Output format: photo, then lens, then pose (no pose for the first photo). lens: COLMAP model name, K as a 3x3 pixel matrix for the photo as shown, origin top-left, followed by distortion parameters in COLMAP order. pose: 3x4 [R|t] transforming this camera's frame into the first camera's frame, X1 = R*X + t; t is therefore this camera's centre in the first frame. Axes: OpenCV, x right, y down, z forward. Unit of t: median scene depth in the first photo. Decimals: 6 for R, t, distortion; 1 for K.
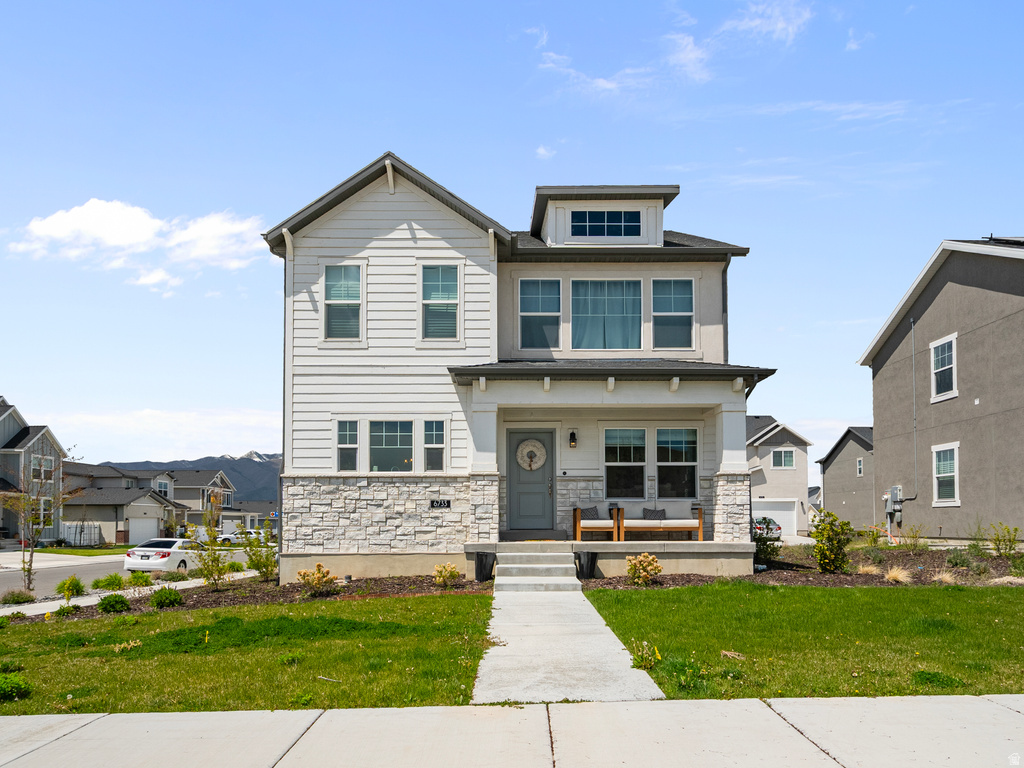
lens RADIAL K [[575.7, 0, 512.7], [0, 575.7, 381.7], [0, 0, 1]] dist [0.002536, -0.000558]
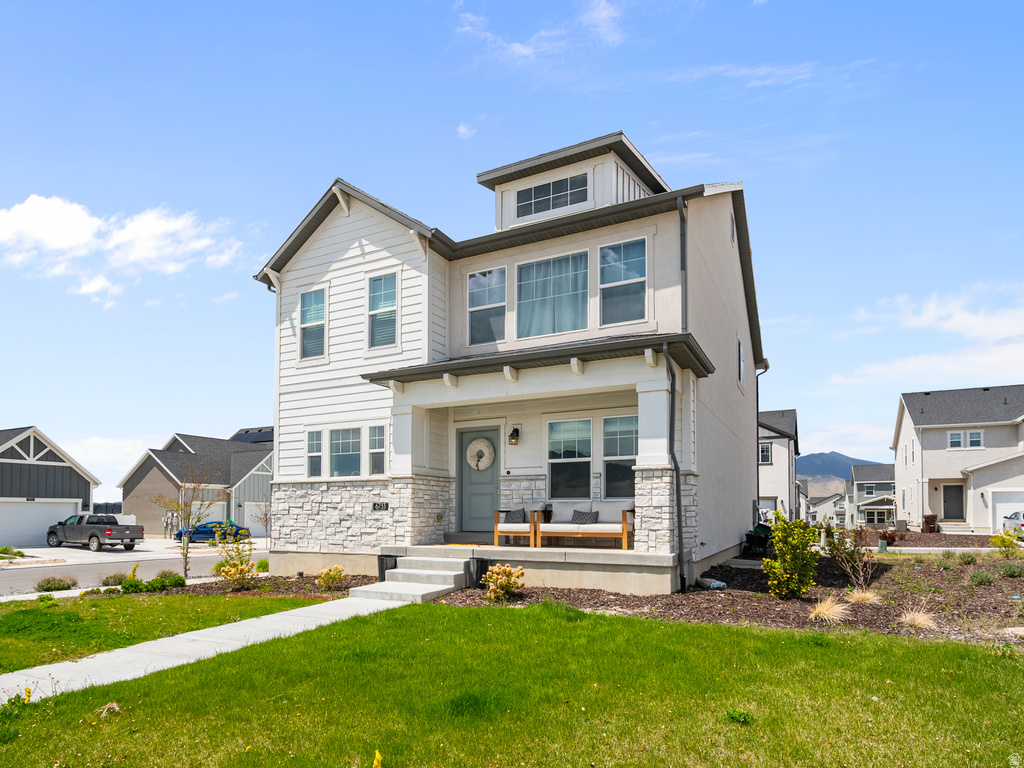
lens RADIAL K [[548.5, 0, 512.3], [0, 548.5, 387.6], [0, 0, 1]] dist [-0.002547, 0.000079]
pose [[0.905685, -0.093470, -0.413518, 0.478572], [0.098372, 0.995105, -0.009477, 0.030947], [0.412380, -0.032096, 0.910446, 0.196493]]
